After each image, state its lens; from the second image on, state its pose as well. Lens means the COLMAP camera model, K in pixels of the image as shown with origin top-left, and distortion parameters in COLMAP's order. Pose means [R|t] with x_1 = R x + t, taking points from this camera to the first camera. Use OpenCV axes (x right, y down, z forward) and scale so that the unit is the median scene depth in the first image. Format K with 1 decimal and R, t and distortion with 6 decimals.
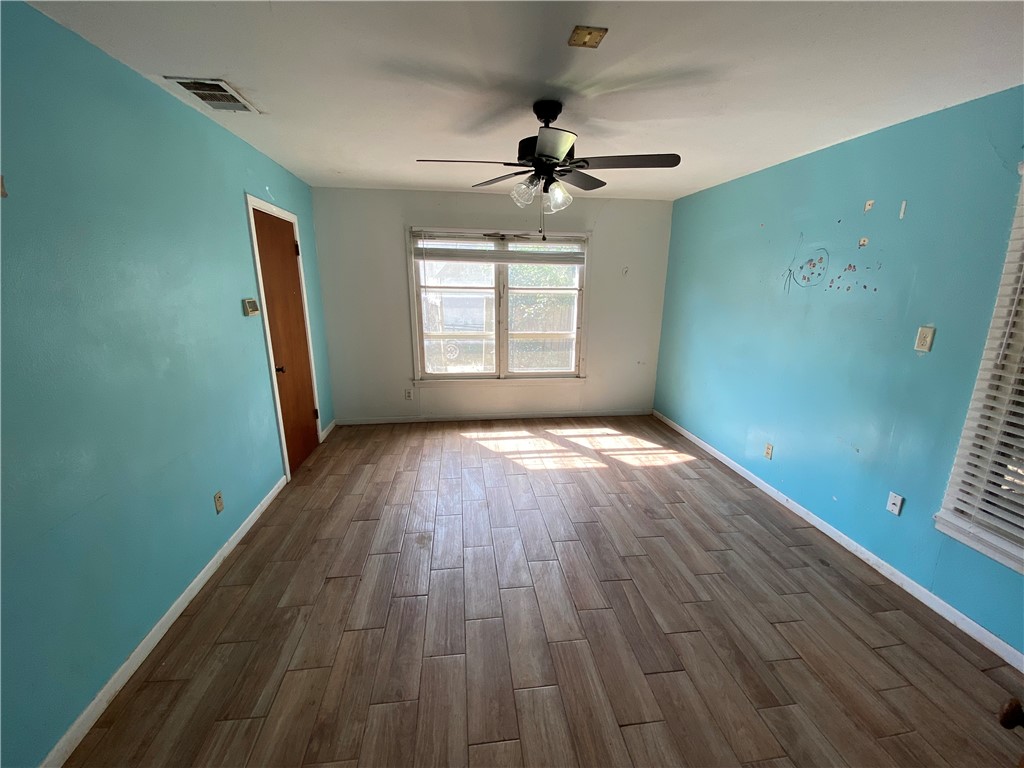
lens RADIAL K [[416.6, 0, 512.0], [0, 416.6, 384.0], [0, 0, 1]] dist [0.056441, -0.041362]
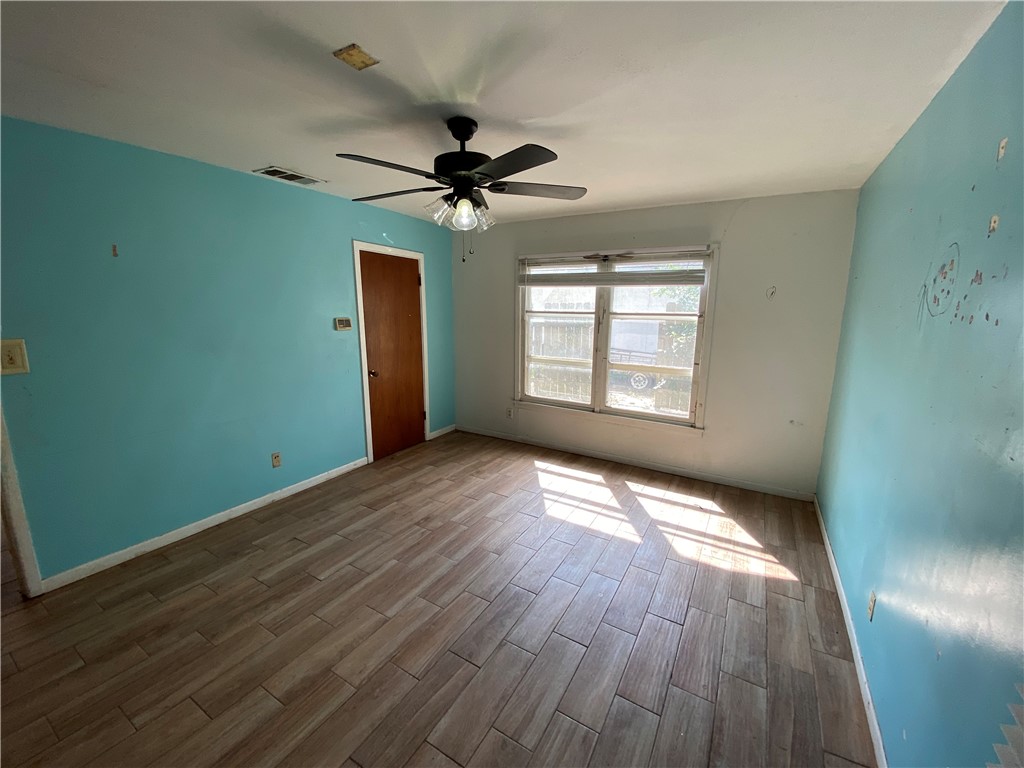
lens RADIAL K [[417.3, 0, 512.0], [0, 417.3, 384.0], [0, 0, 1]] dist [0.044782, -0.041998]
pose [[0.785106, 0.115748, -0.608449, 0.411187], [-0.152844, 0.988207, -0.009229, -0.041093], [0.600206, 0.100244, 0.793539, 0.185460]]
